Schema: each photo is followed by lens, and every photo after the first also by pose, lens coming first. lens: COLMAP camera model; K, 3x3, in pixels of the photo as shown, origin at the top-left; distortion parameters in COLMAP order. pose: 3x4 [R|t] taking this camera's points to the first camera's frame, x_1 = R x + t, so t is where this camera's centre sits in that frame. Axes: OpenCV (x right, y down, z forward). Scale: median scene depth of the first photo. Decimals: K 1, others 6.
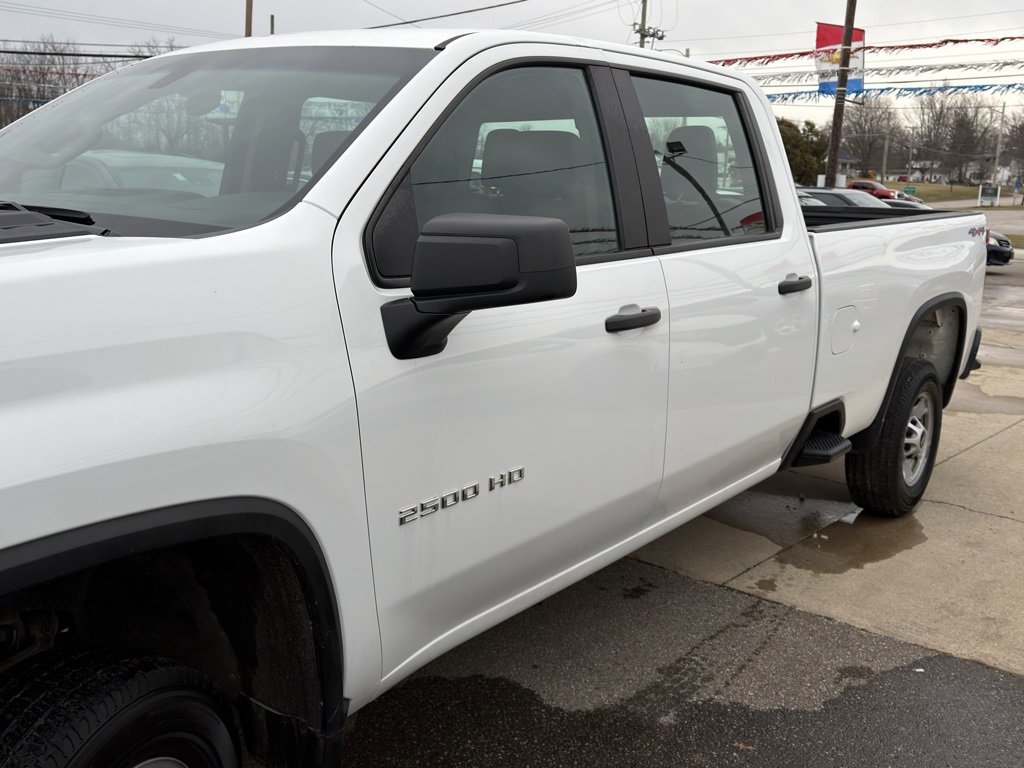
lens RADIAL K [[1013.9, 0, 512.0], [0, 1013.9, 384.0], [0, 0, 1]] dist [0.173681, -0.381817]
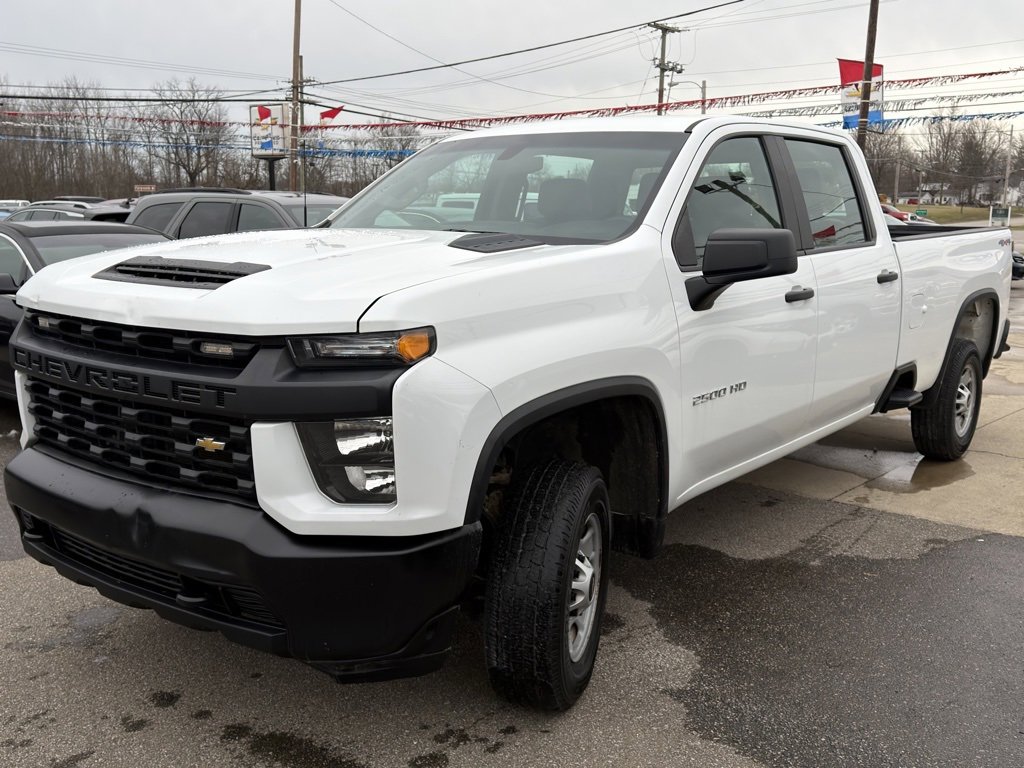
lens RADIAL K [[1013.9, 0, 512.0], [0, 1013.9, 384.0], [0, 0, 1]] dist [0.173681, -0.381817]
pose [[0.999812, -0.015712, -0.011383, -0.161895], [0.015393, 0.999501, -0.027598, 0.058267], [0.011810, 0.027418, 0.999554, -0.308600]]
